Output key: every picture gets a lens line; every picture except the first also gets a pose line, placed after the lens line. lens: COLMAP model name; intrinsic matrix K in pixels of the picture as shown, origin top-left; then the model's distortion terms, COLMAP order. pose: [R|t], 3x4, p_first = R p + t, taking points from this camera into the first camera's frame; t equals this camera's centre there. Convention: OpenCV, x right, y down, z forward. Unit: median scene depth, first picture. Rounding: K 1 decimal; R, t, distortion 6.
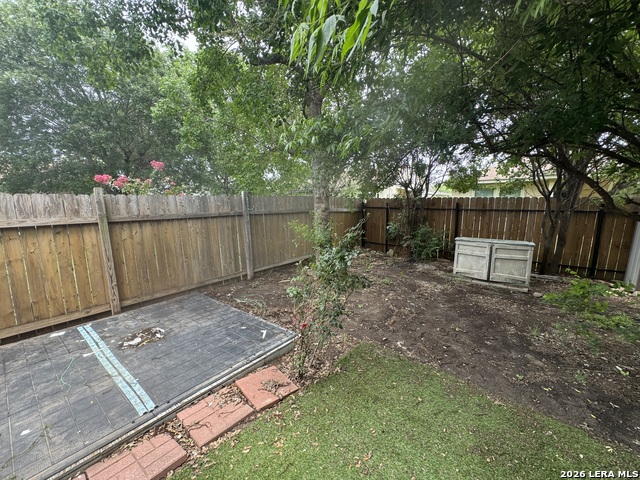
lens RADIAL K [[256.4, 0, 319.1], [0, 256.4, 239.3], [0, 0, 1]] dist [-0.001133, 0.000118]
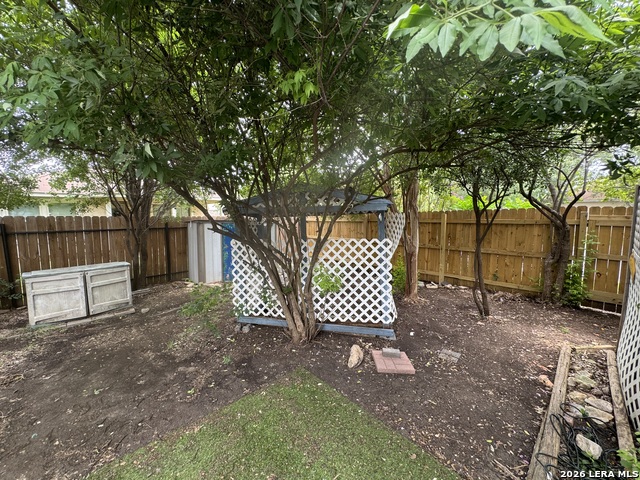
lens RADIAL K [[256.4, 0, 319.1], [0, 256.4, 239.3], [0, 0, 1]] dist [-0.001133, 0.000118]
pose [[0.106234, -0.092031, 0.990073, -0.067713], [0.148436, 0.986018, 0.075728, -0.038063], [-0.983199, 0.138917, 0.118409, 0.127282]]
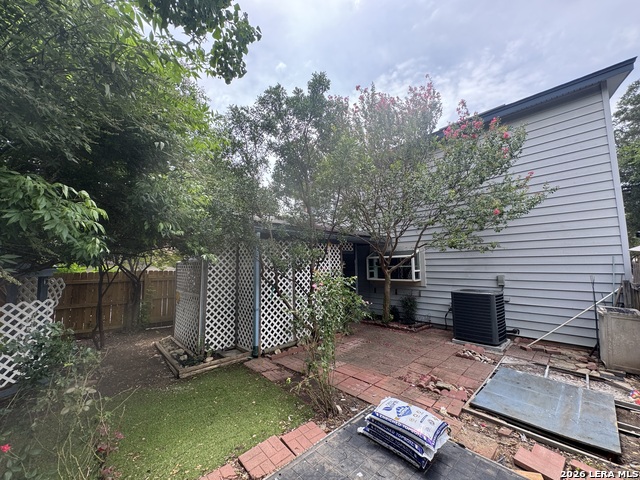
lens RADIAL K [[256.4, 0, 319.1], [0, 256.4, 239.3], [0, 0, 1]] dist [-0.001133, 0.000118]
pose [[-0.989505, 0.038361, 0.139316, -0.376030], [0.043784, 0.998390, 0.036070, -0.144267], [-0.137708, 0.041792, -0.989591, 0.711750]]
